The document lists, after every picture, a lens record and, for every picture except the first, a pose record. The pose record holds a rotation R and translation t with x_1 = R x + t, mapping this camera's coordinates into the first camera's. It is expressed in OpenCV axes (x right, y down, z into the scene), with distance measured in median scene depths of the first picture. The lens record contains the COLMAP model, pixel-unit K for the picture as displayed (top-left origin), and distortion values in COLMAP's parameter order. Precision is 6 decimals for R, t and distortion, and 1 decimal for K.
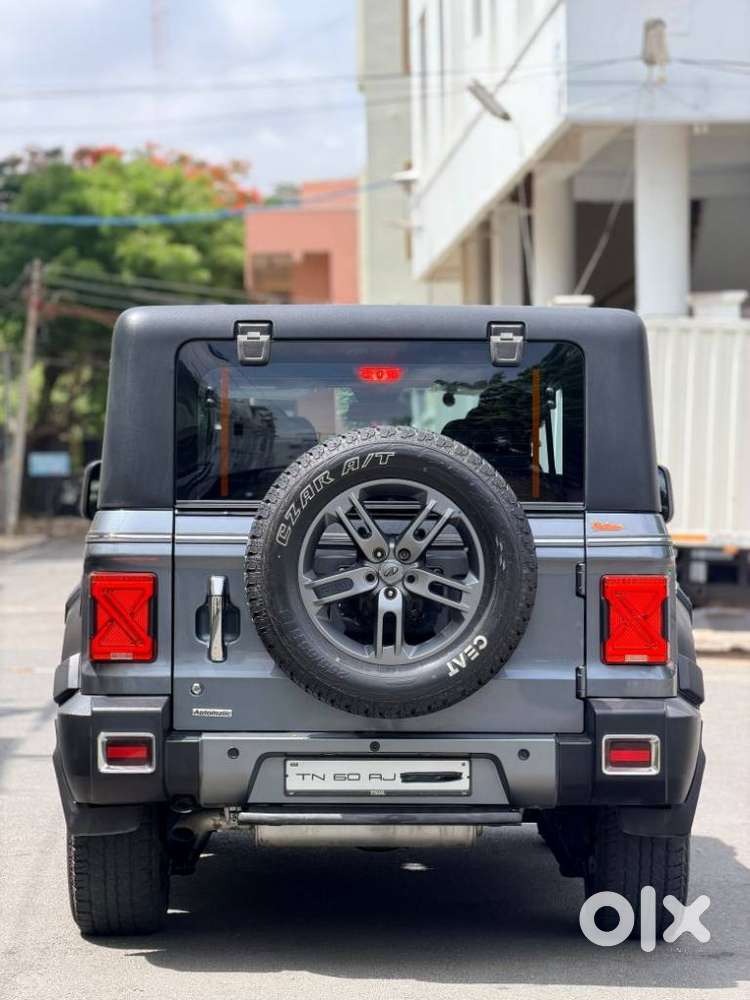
lens RADIAL K [[3065.4, 0, 375.0], [0, 3065.4, 500.0], [0, 0, 1]] dist [0.121876, -0.183428]
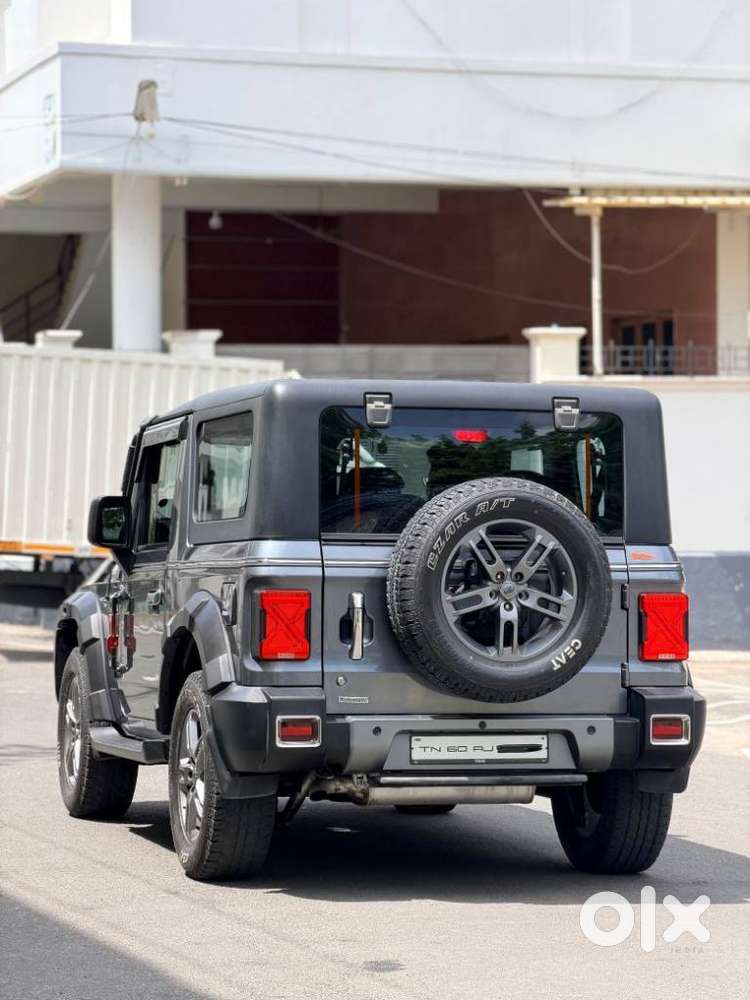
lens RADIAL K [[3065.4, 0, 375.0], [0, 3065.4, 500.0], [0, 0, 1]] dist [0.121876, -0.183428]
pose [[0.963953, 0.011447, 0.265825, -0.386473], [-0.010365, 0.999931, -0.005475, -0.006914], [-0.265869, 0.002522, 0.964006, -0.233729]]
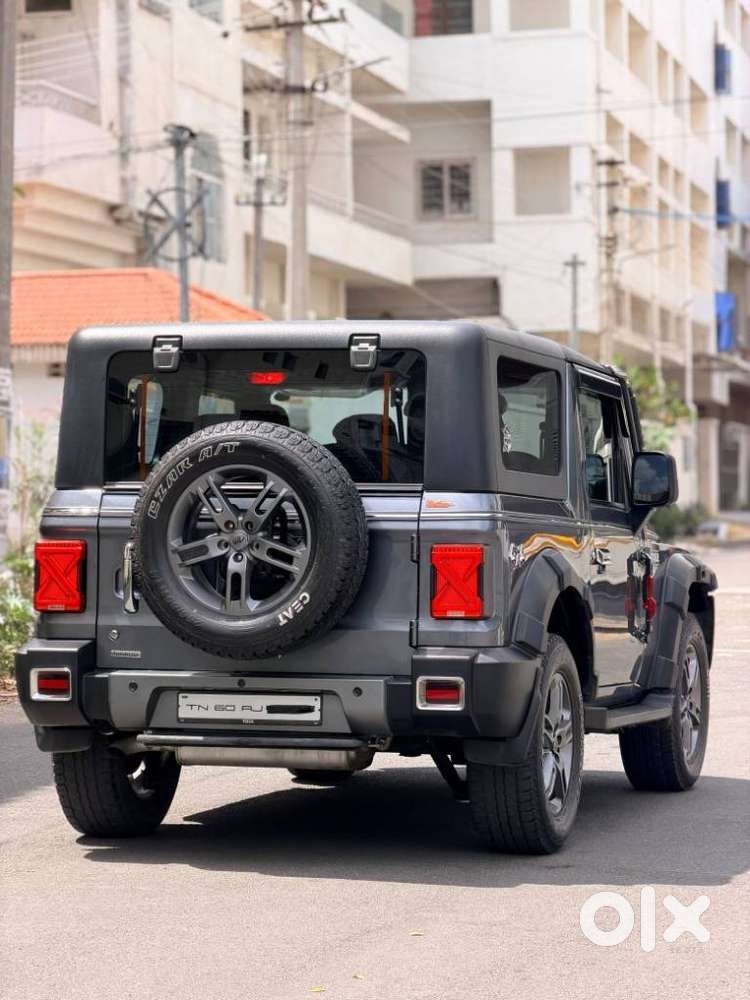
lens RADIAL K [[3065.4, 0, 375.0], [0, 3065.4, 500.0], [0, 0, 1]] dist [0.121876, -0.183428]
pose [[0.957757, 0.001541, -0.287576, 0.400366], [-0.000867, 0.999997, 0.002471, 0.004220], [0.287579, -0.002118, 0.957755, -0.155193]]
